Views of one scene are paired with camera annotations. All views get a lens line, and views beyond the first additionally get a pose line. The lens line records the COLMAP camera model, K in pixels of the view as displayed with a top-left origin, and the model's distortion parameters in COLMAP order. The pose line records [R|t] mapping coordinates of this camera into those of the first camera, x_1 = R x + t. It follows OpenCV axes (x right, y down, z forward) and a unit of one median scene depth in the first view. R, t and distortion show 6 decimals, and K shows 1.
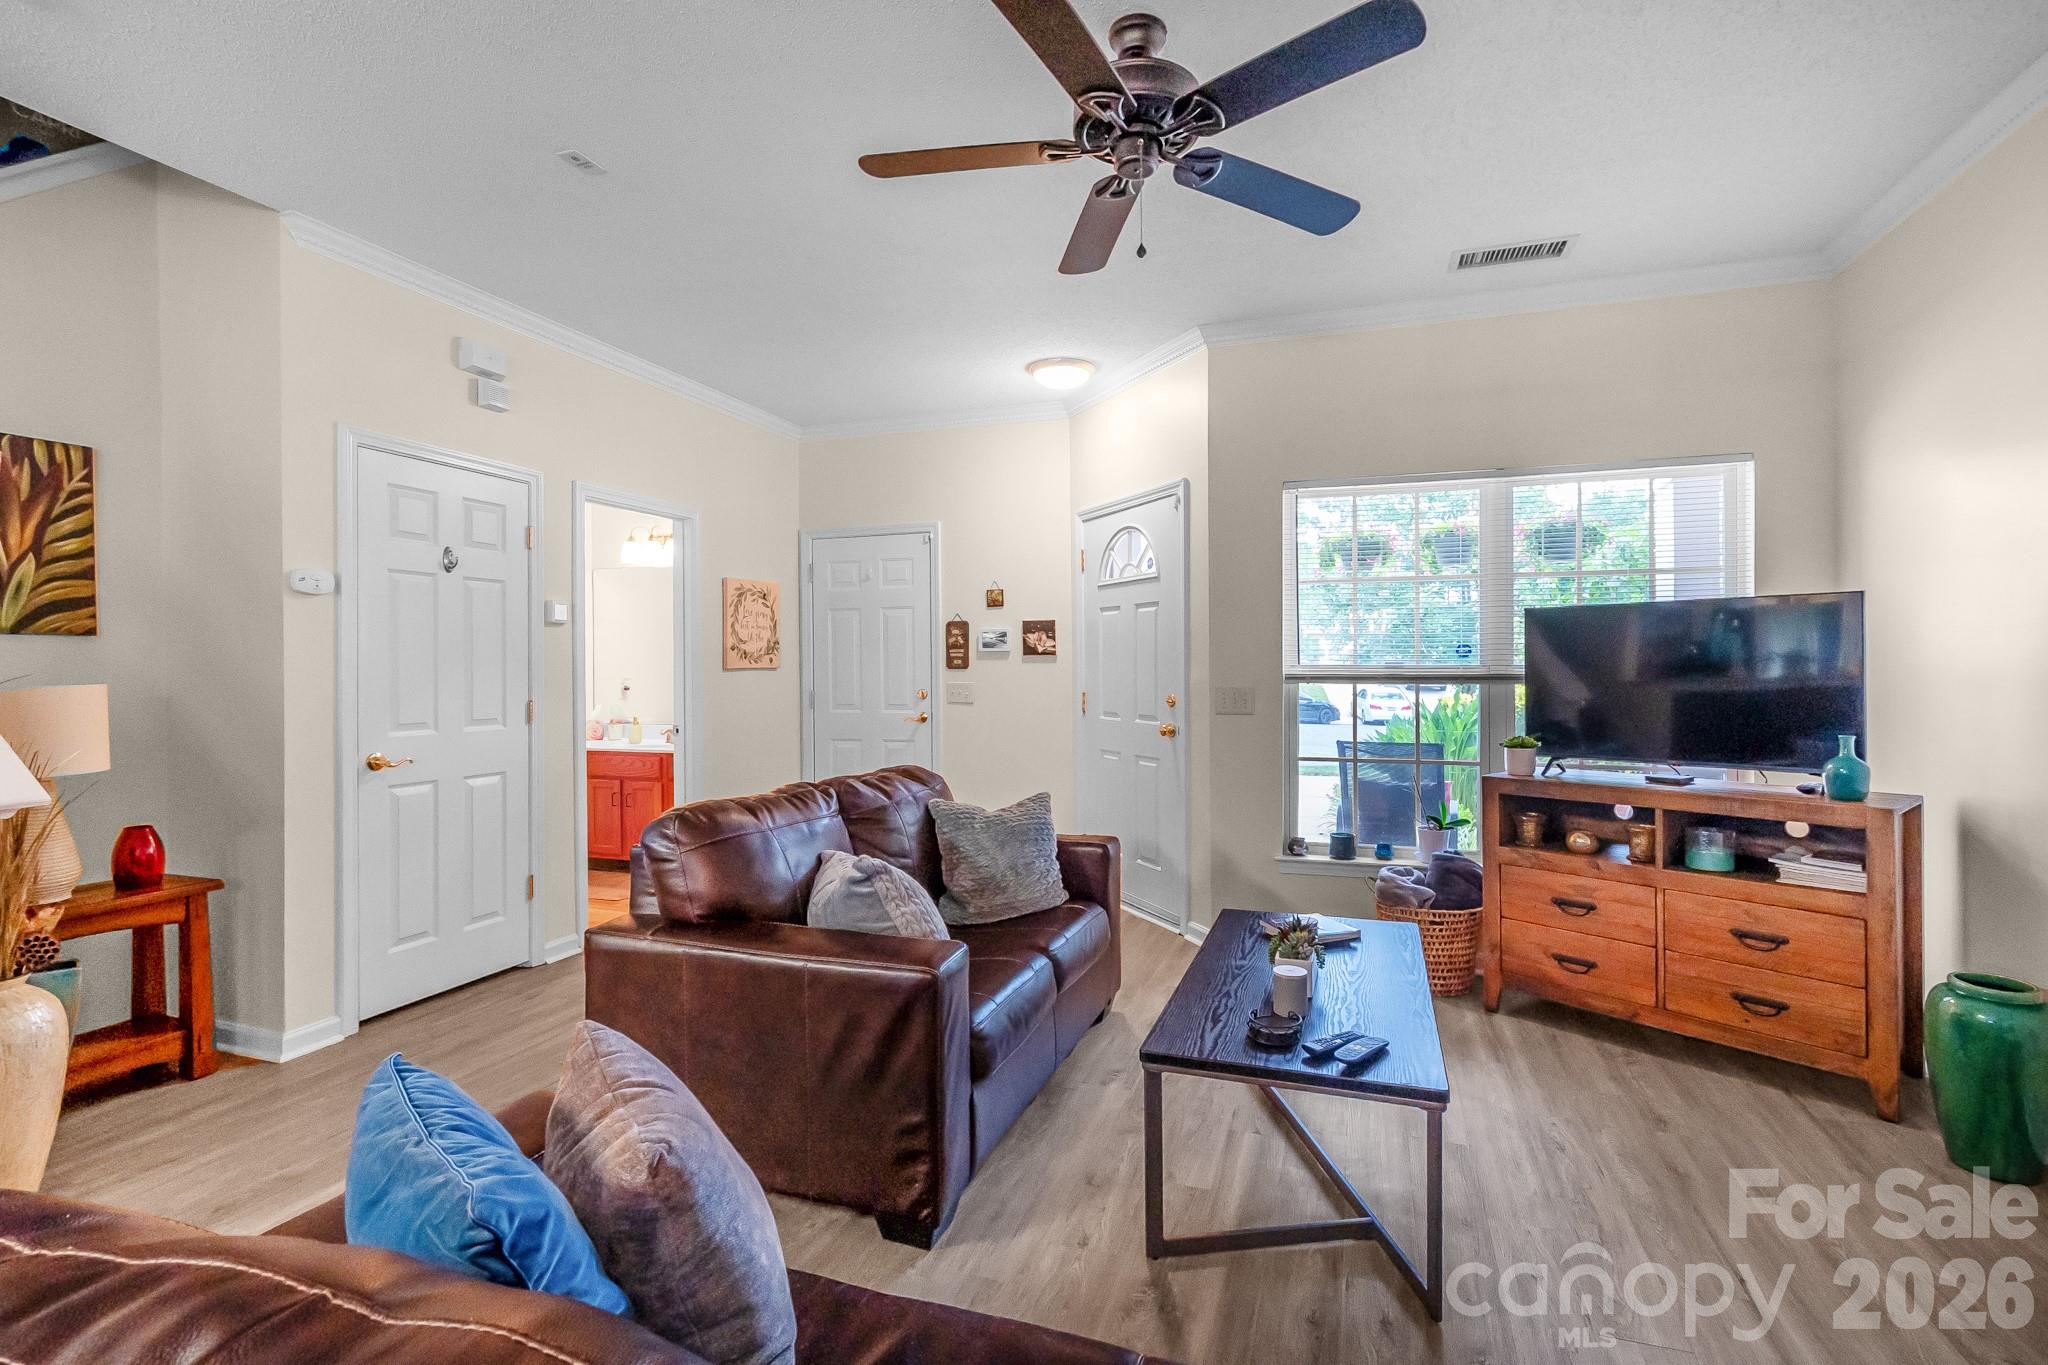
lens RADIAL K [[920.0, 0, 1045.1], [0, 920.0, 666.3], [0, 0, 1]] dist [0.005180, -0.001528]
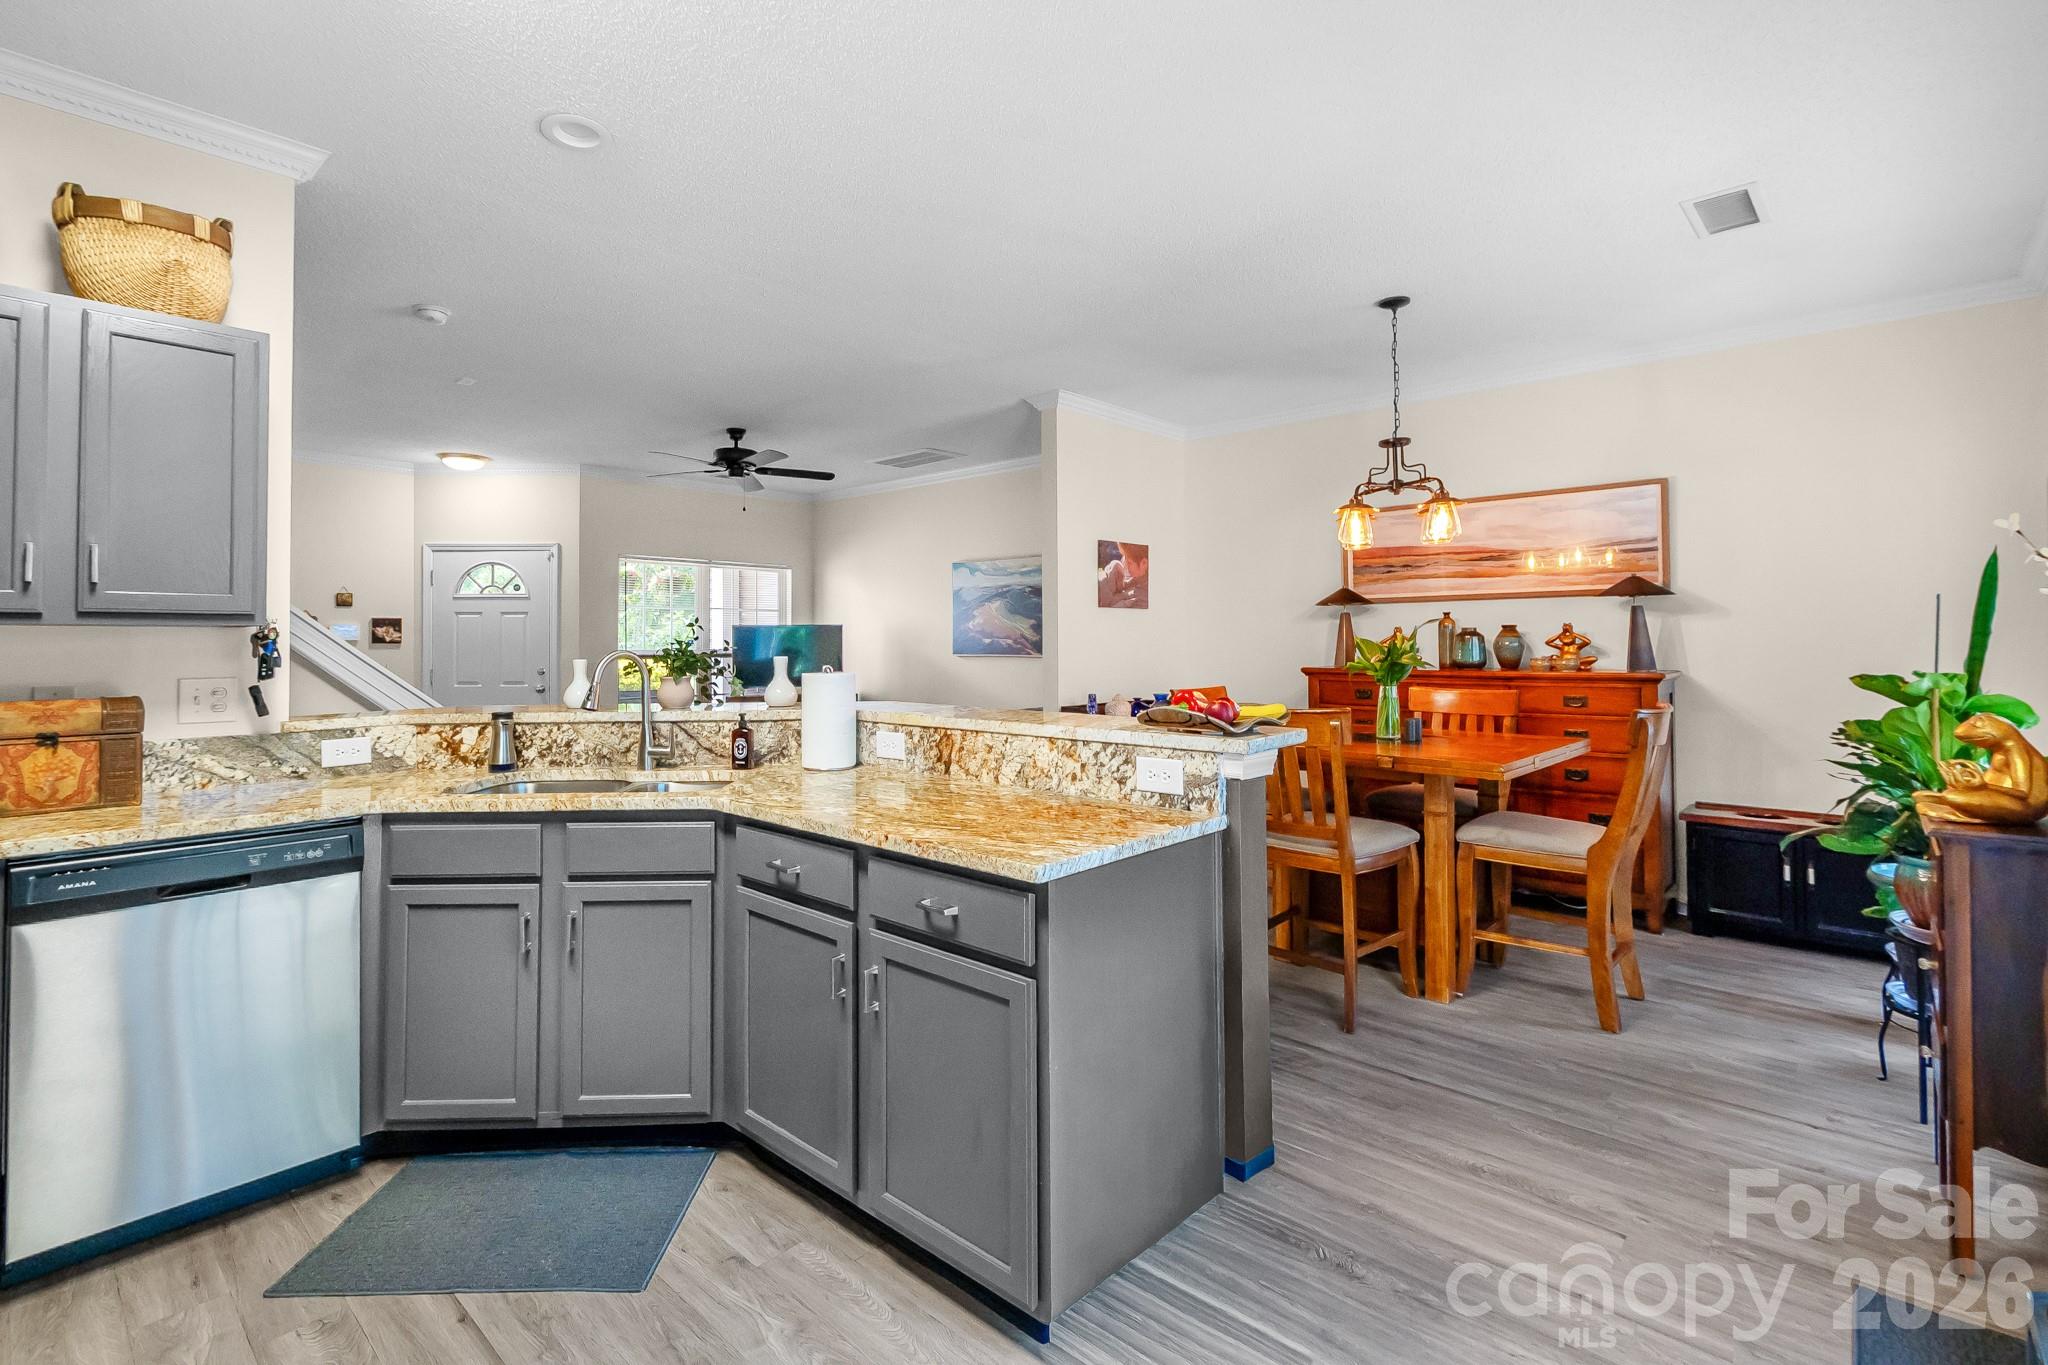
lens RADIAL K [[967.4, 0, 947.4], [0, 967.4, 623.7], [0, 0, 1]] dist [0.008198, -0.004155]
pose [[0.447703, 0.022530, 0.893899, -1.290732], [0.002178, 0.999652, -0.026286, -0.003181], [-0.894180, 0.013715, 0.447498, -0.536859]]
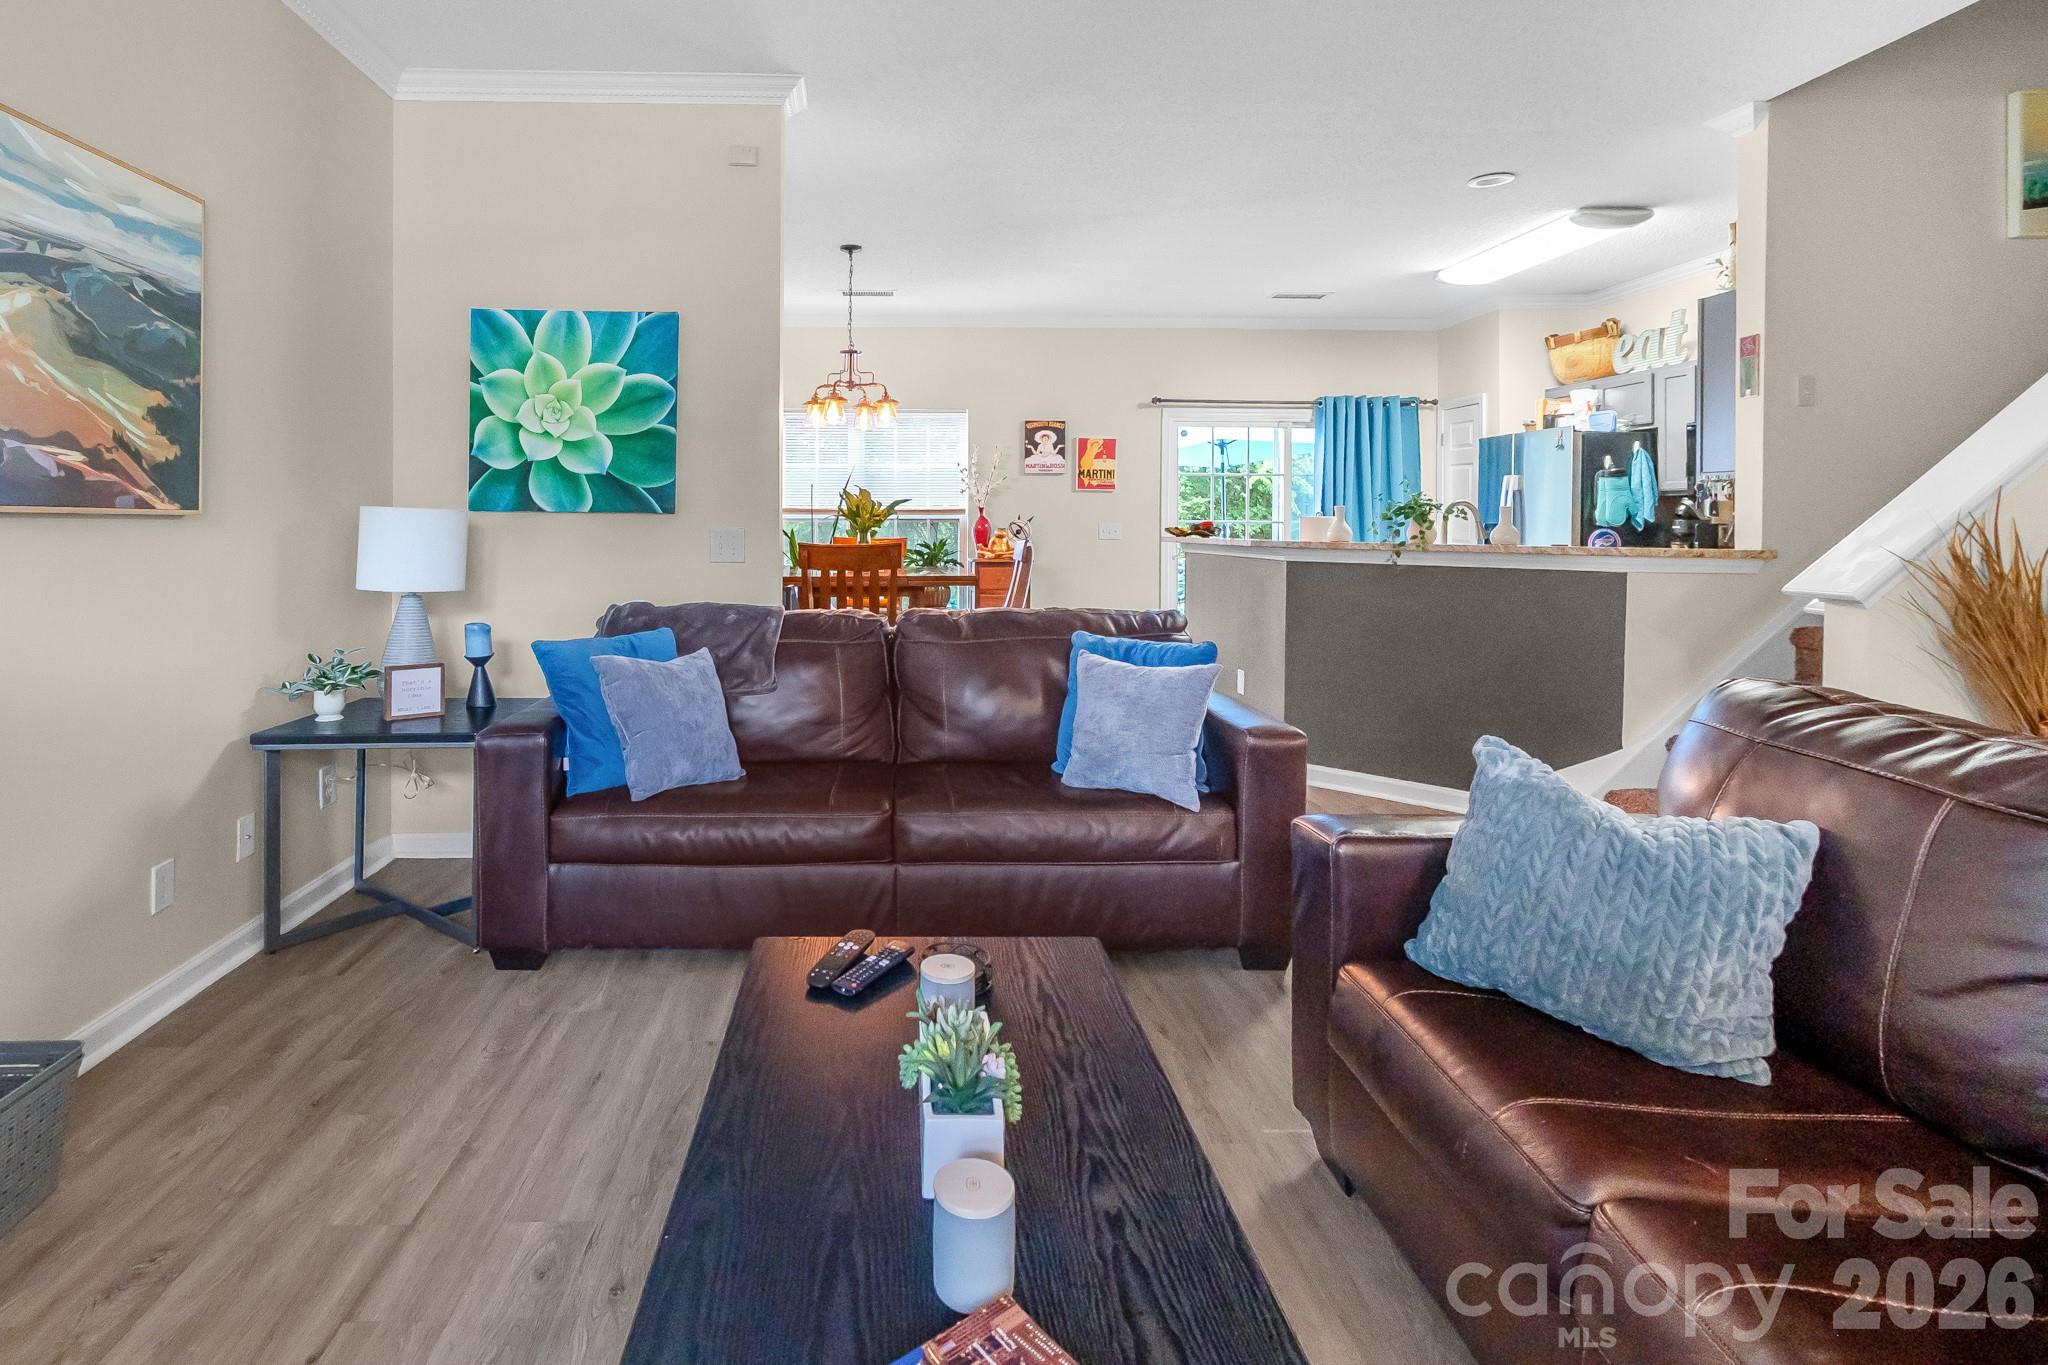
lens RADIAL K [[995.0, 0, 906.9], [0, 995.0, 531.5], [0, 0, 1]] dist [0.007688, -0.003139]
pose [[-0.936283, 0.006750, -0.351183, 0.291706], [0.001688, 0.999890, 0.014719, 0.015935], [0.351244, 0.013188, -0.936191, 0.907383]]
